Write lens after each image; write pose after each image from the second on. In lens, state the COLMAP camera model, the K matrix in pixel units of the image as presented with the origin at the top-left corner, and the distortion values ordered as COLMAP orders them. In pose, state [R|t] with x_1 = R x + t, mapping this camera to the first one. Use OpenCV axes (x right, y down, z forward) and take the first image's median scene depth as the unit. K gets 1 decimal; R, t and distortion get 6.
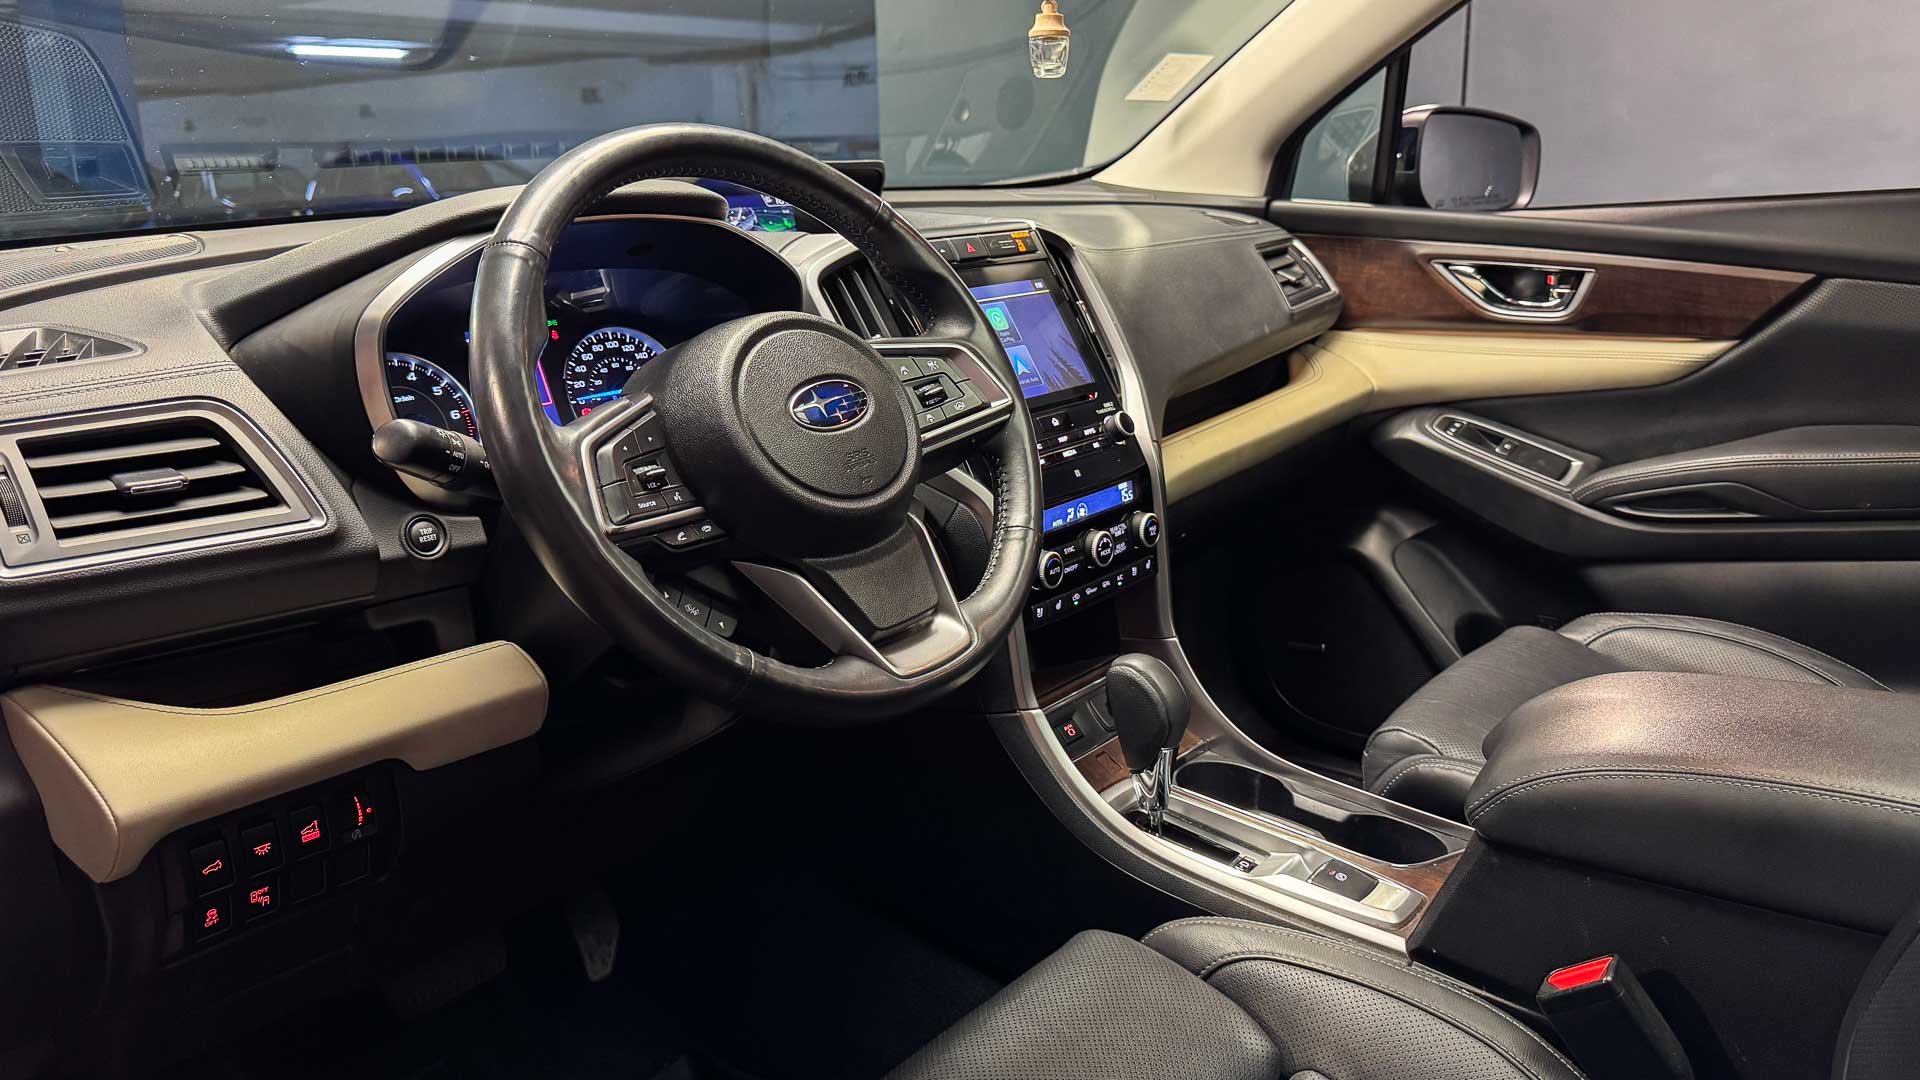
lens RADIAL K [[1398.7, 0, 948.8], [0, 1398.7, 516.2], [0, 0, 1]] dist [0.097663, -0.094377]
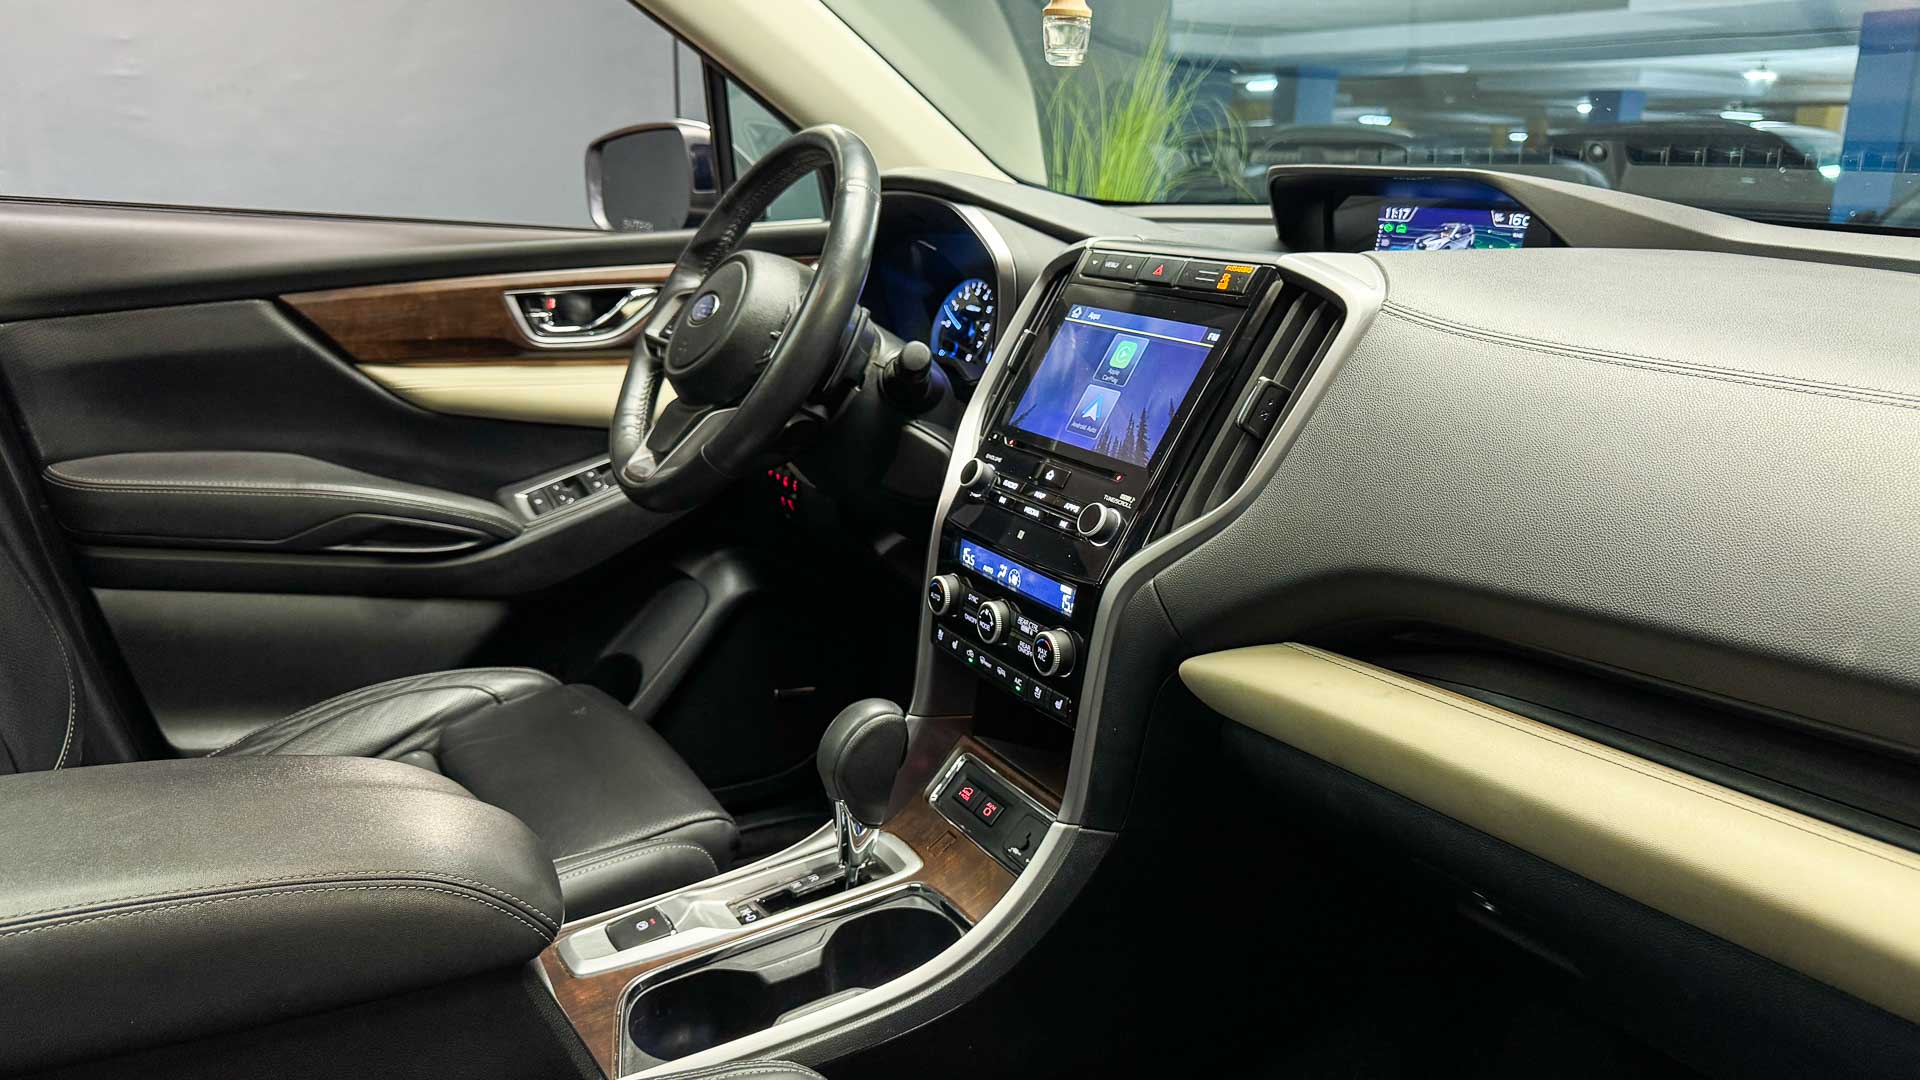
lens RADIAL K [[1401.6, 0, 960.0], [0, 1401.6, 540.0], [0, 0, 1]] dist [0.084684, -0.220342]
pose [[-0.352678, 0.258281, -0.899394, 0.862834], [-0.243146, 0.902844, 0.354617, -0.317457], [0.903603, 0.343750, -0.255613, 1.170996]]
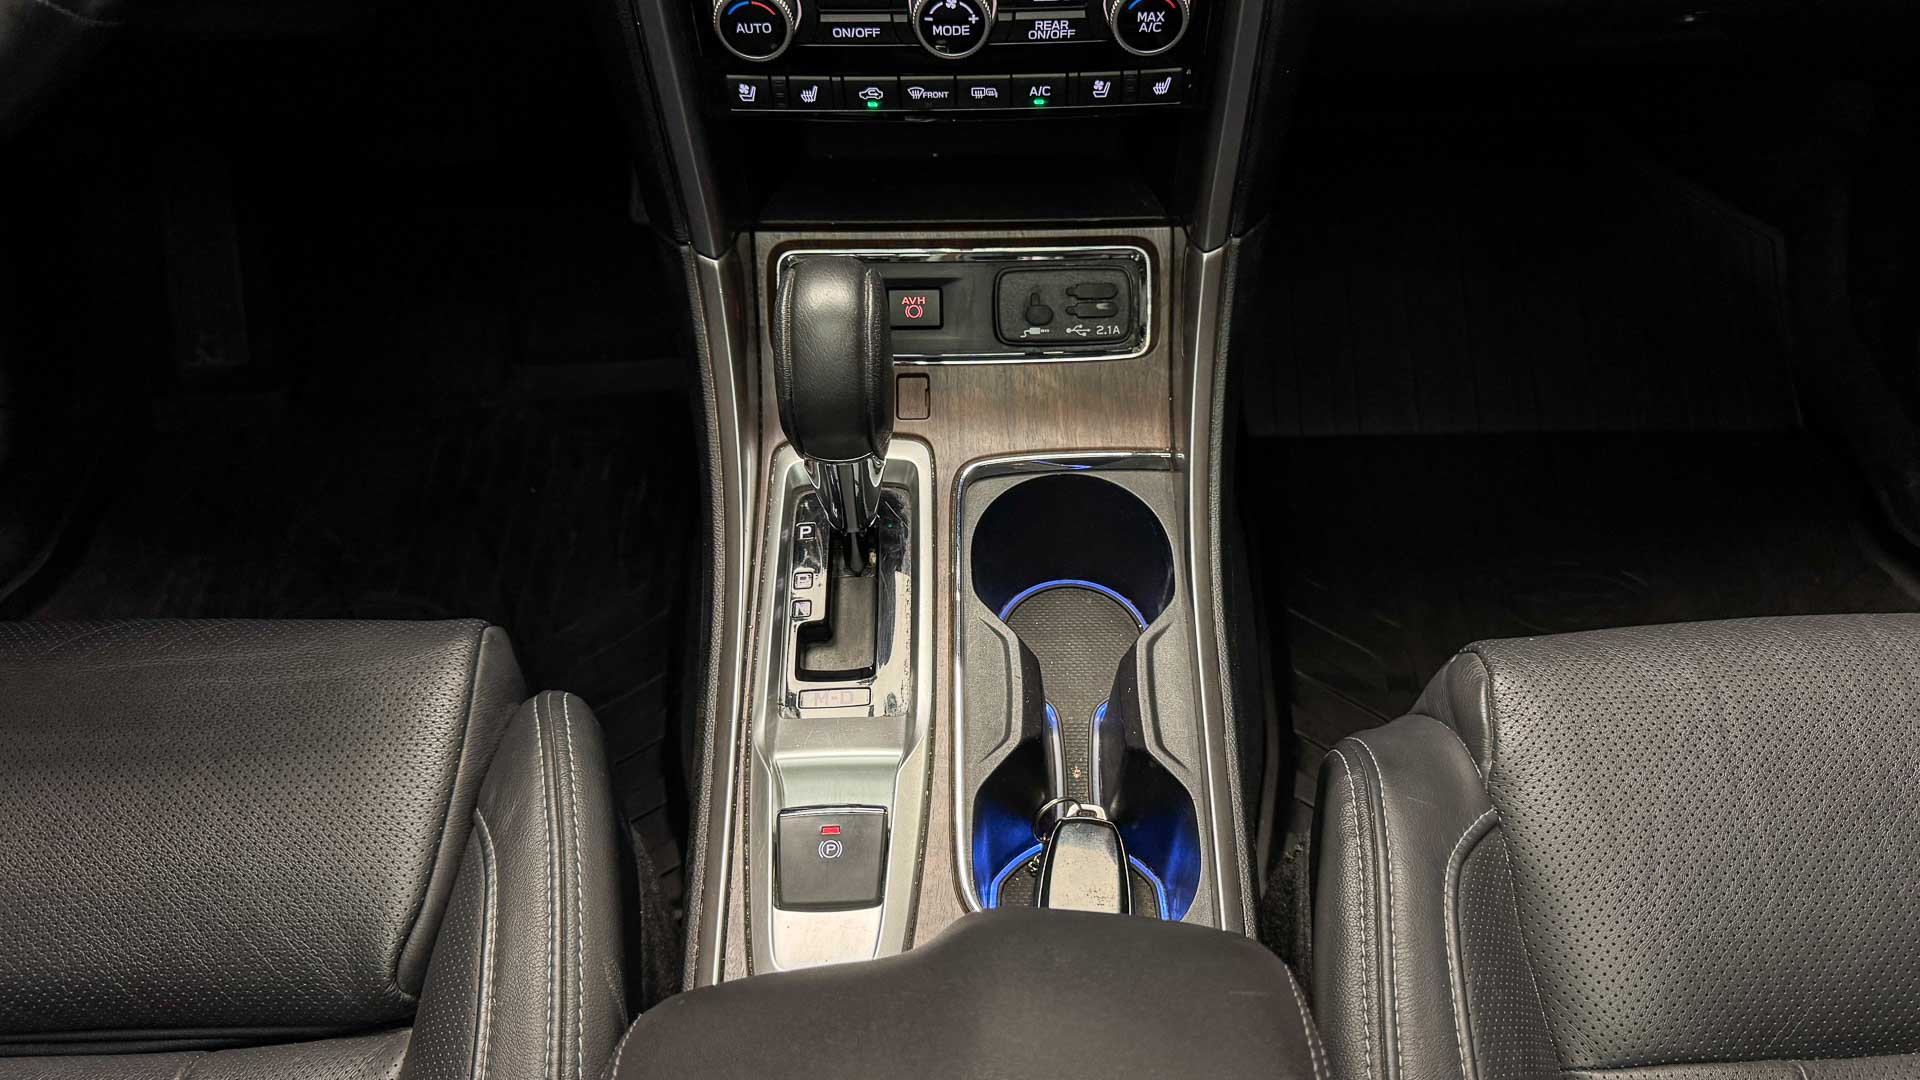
lens RADIAL K [[1493.5, 0, 1013.8], [0, 1493.5, 540.7], [0, 0, 1]] dist [0.114498, -0.162695]
pose [[0.655388, 0.606668, -0.449911, 0.435908], [-0.205609, 0.716487, 0.666612, -0.181009], [0.726768, -0.344384, 0.594314, 0.661799]]
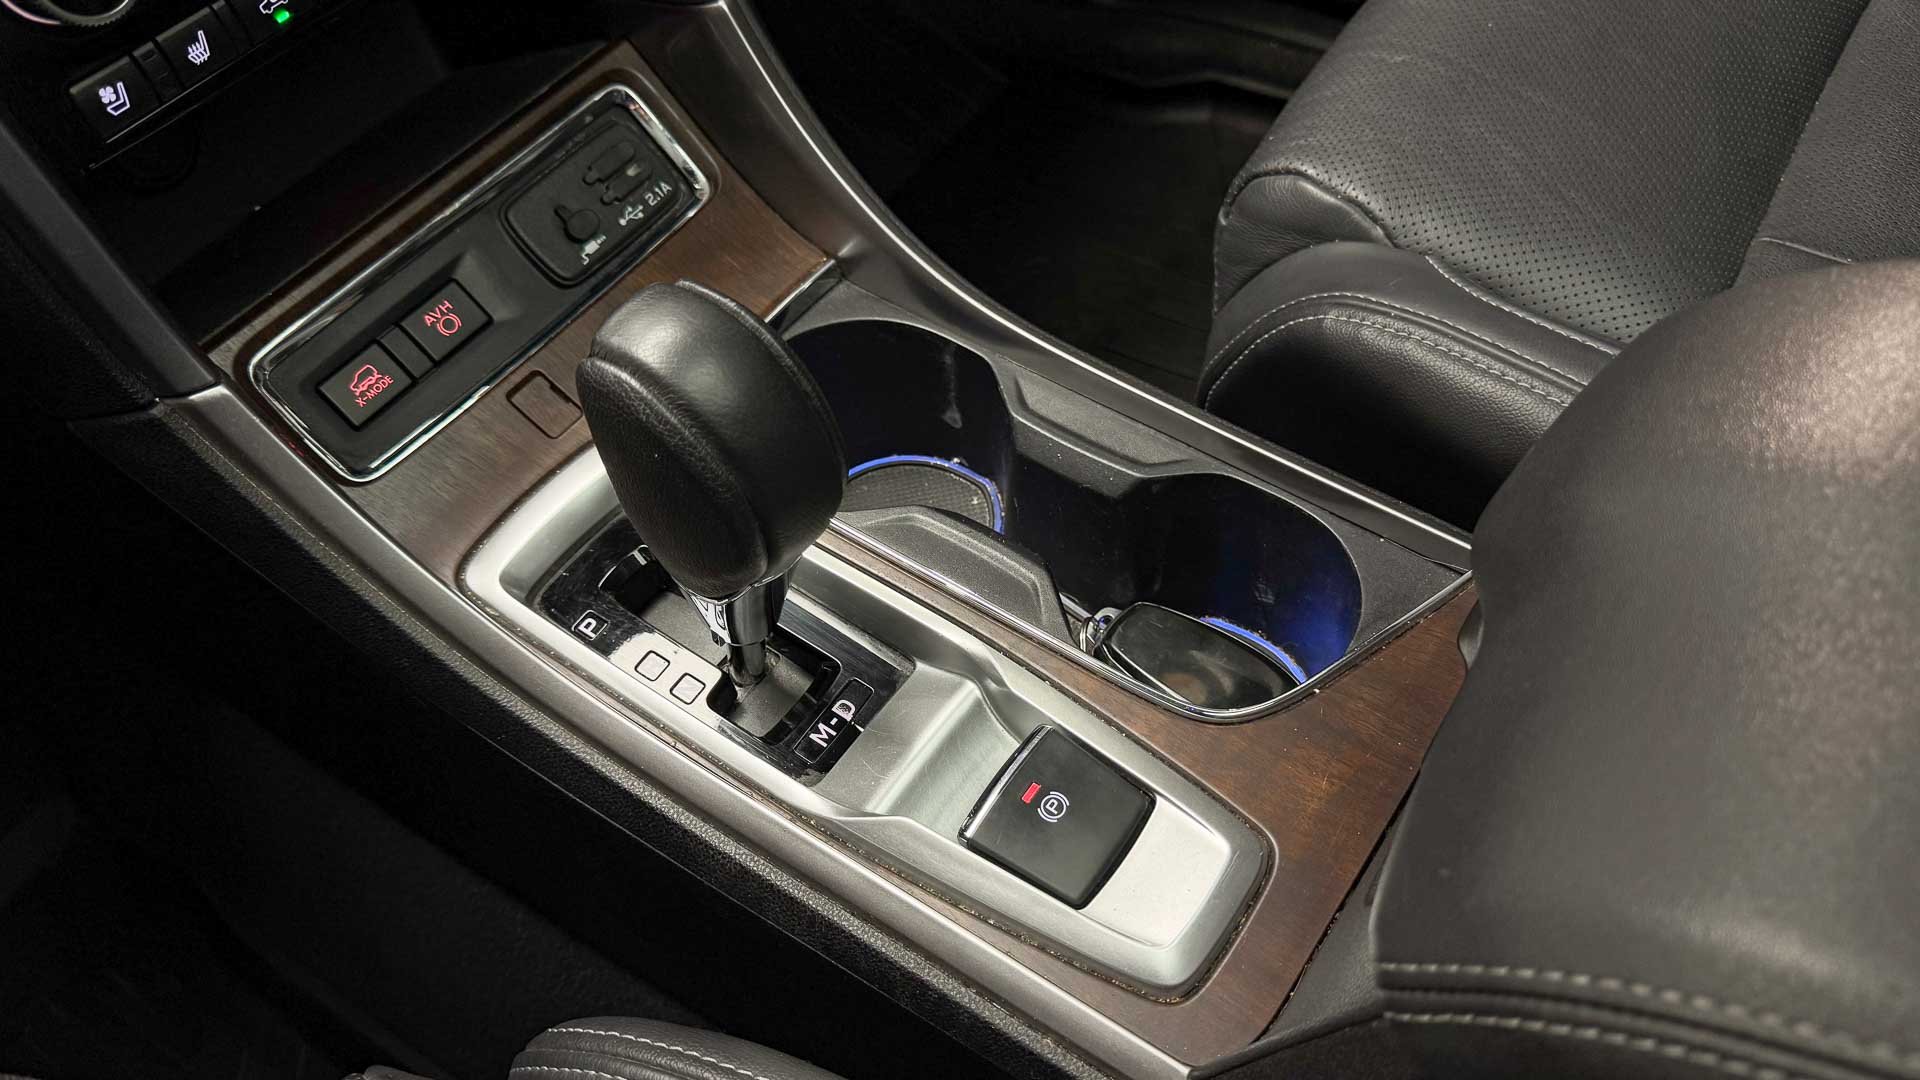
lens RADIAL K [[1480.3, 0, 986.6], [0, 1480.3, 596.8], [0, 0, 1]] dist [-0.003740, -0.037188]
pose [[0.994842, -0.101434, -0.000345, 0.231008], [0.080385, 0.786316, 0.612572, -0.025060], [-0.061864, -0.609441, 0.790414, 0.632862]]
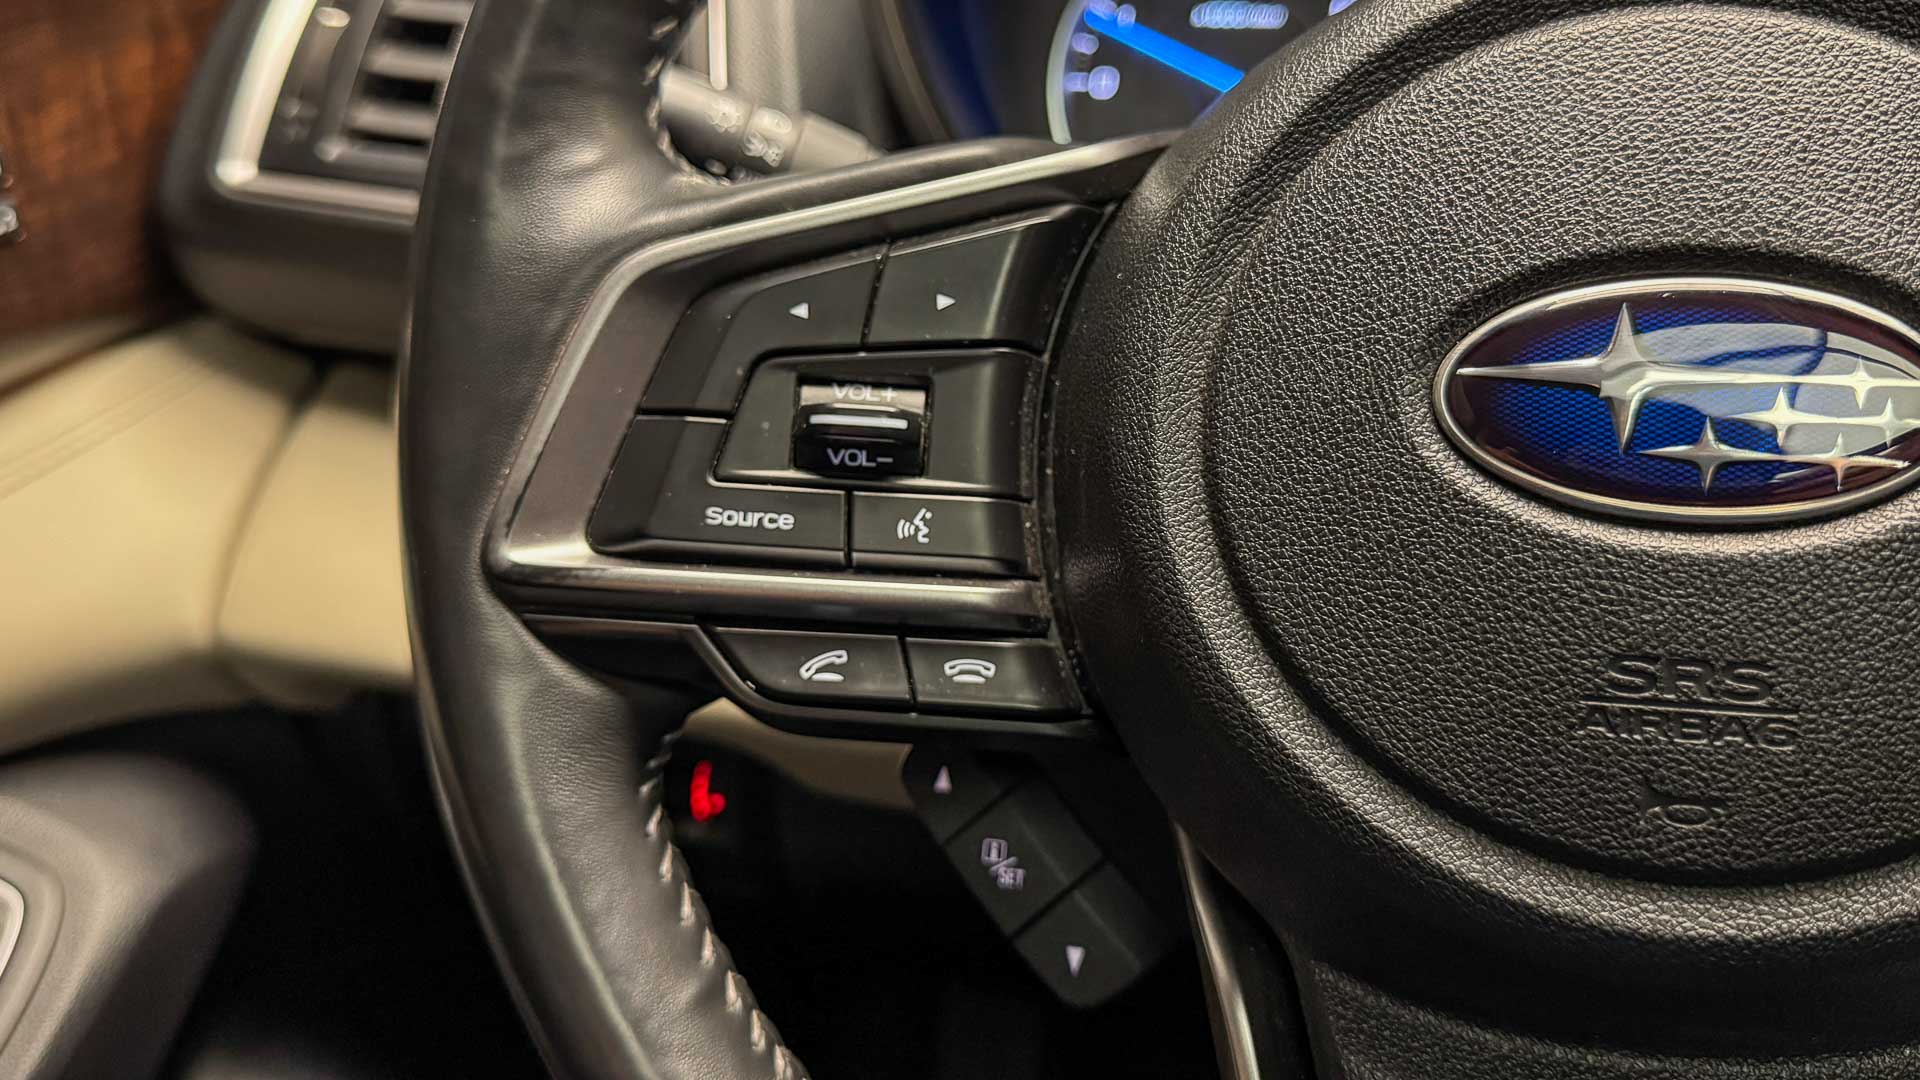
lens RADIAL K [[1629.3, 0, 1019.2], [0, 1629.3, 465.9], [0, 0, 1]] dist [0.100149, -0.265236]
pose [[0.464917, 0.401396, -0.789134, 0.044516], [-0.227550, 0.915553, 0.331639, -0.086843], [0.855613, 0.025383, 0.516994, 0.529773]]
